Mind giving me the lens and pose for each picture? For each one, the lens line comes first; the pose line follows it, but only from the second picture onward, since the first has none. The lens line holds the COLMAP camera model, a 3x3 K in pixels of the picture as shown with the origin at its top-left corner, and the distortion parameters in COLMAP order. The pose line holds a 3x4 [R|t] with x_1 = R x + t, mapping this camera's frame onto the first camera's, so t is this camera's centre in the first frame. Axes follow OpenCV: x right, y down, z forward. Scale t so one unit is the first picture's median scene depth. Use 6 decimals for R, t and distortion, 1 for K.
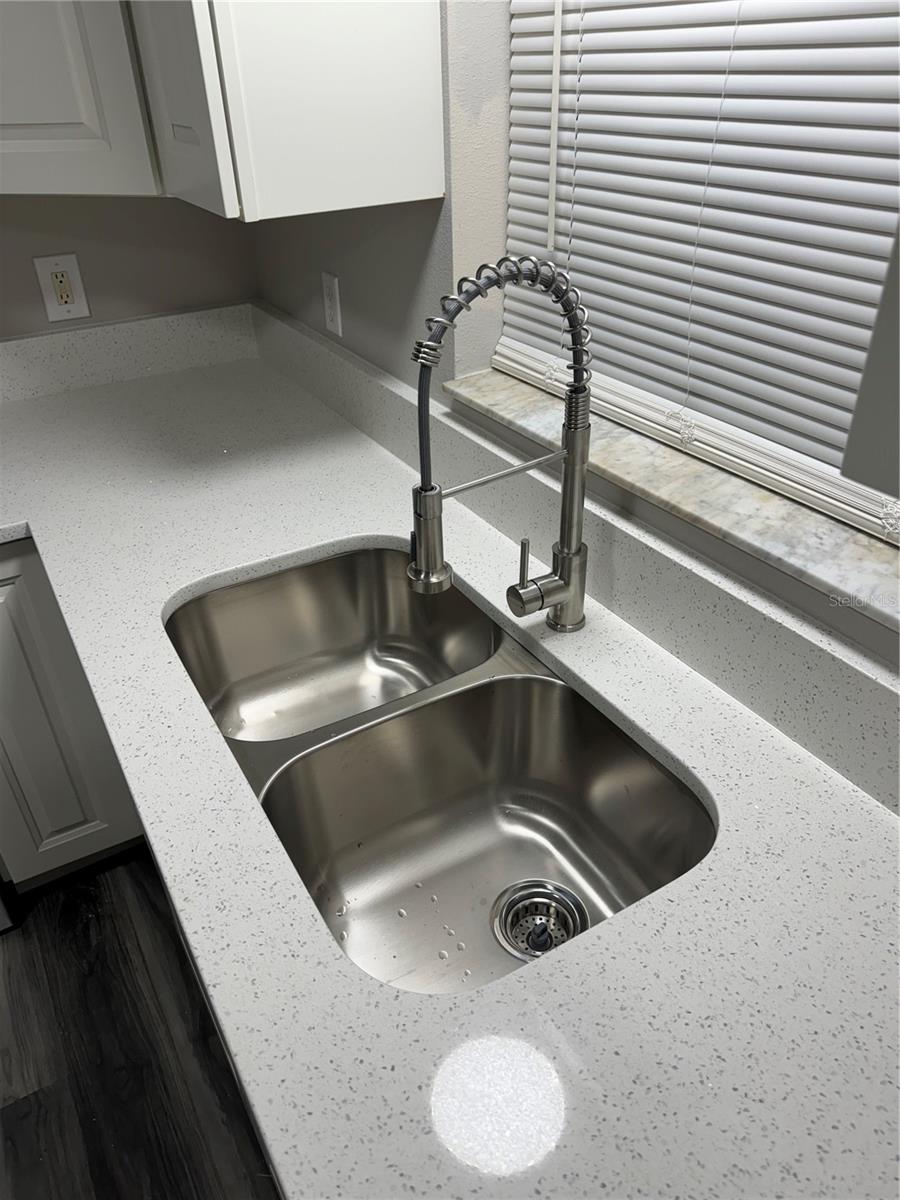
lens RADIAL K [[847.8, 0, 450.0], [0, 847.8, 600.0], [0, 0, 1]] dist [0.003053, -0.008291]
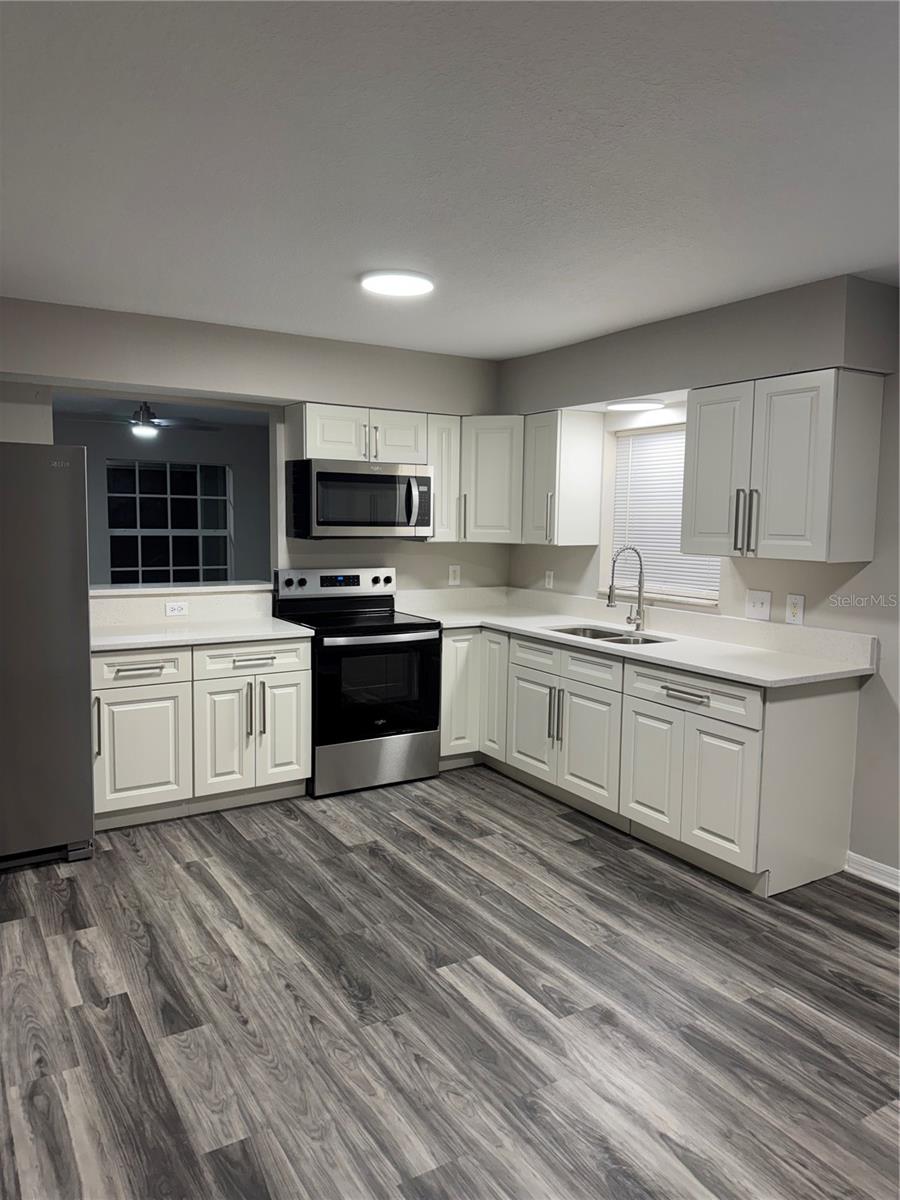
lens RADIAL K [[844.7, 0, 450.0], [0, 844.7, 600.0], [0, 0, 1]] dist [0.006389, -0.005159]
pose [[0.999211, 0.034850, 0.019074, -0.556739], [-0.022411, 0.890868, -0.453709, 1.139775], [-0.032804, 0.452924, 0.890946, -1.737372]]
